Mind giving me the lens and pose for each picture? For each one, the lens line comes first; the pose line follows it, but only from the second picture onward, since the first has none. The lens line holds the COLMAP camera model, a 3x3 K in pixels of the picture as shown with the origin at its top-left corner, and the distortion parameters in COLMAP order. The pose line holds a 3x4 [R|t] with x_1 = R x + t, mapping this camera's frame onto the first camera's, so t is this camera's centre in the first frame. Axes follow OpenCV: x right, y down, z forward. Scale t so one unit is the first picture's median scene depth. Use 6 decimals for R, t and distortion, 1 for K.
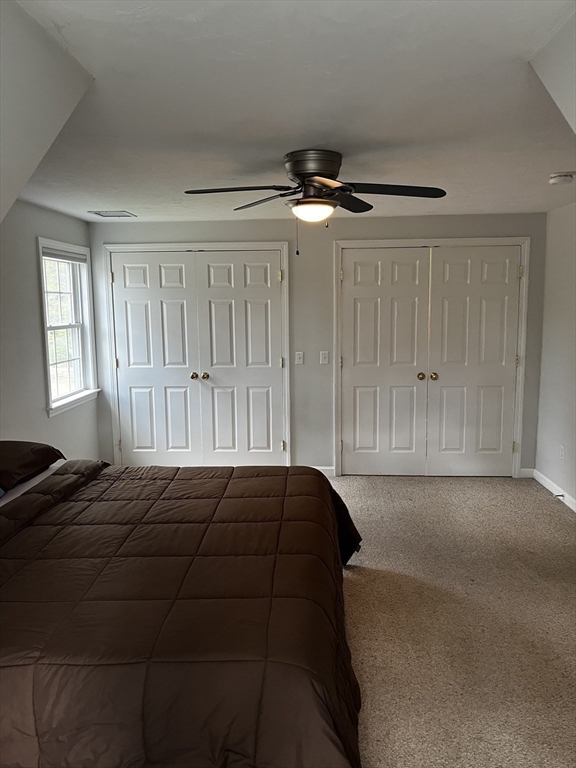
lens RADIAL K [[584.9, 0, 281.0], [0, 584.9, 387.3], [0, 0, 1]] dist [0.068245, -0.108389]
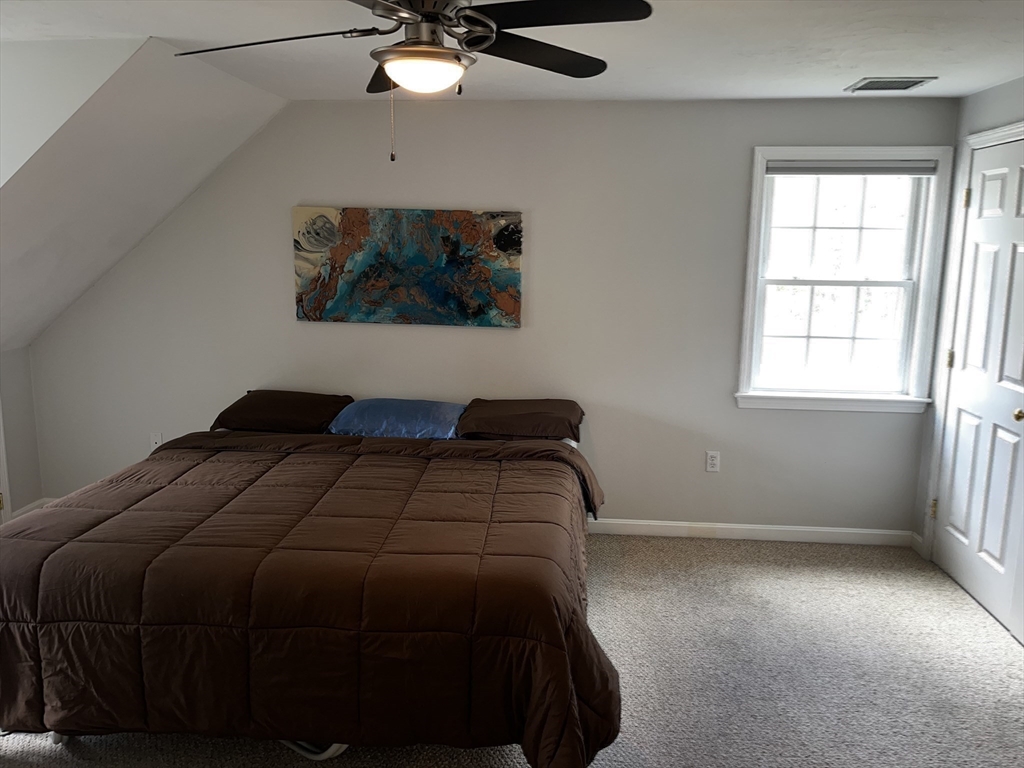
lens RADIAL K [[779.9, 0, 517.4], [0, 779.9, 382.1], [0, 0, 1]] dist [0.068245, -0.108389]
pose [[-0.011649, 0.188636, -0.981978, 0.446890], [-0.156237, 0.969640, 0.188119, -0.096655], [0.987651, 0.155613, 0.018177, 0.616277]]
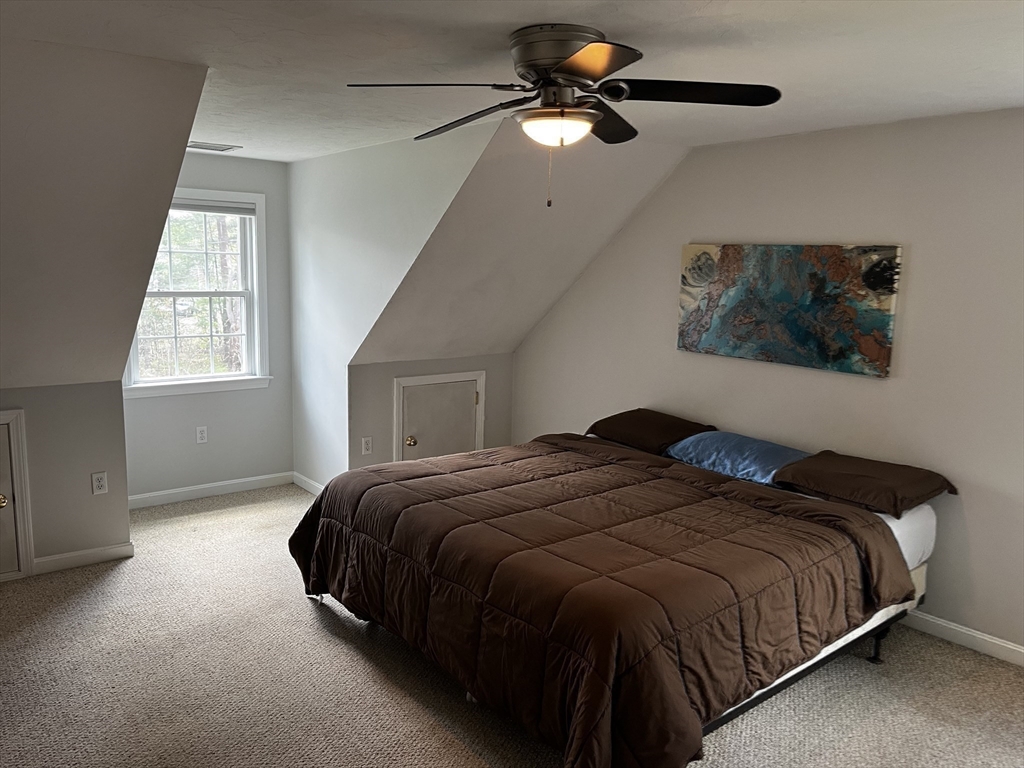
lens RADIAL K [[779.9, 0, 517.4], [0, 779.9, 382.1], [0, 0, 1]] dist [0.068245, -0.108389]
pose [[-0.737098, 0.092508, -0.669425, 0.061637], [-0.114474, 0.959179, 0.258594, -0.291139], [0.666020, 0.267241, -0.696419, 1.854398]]
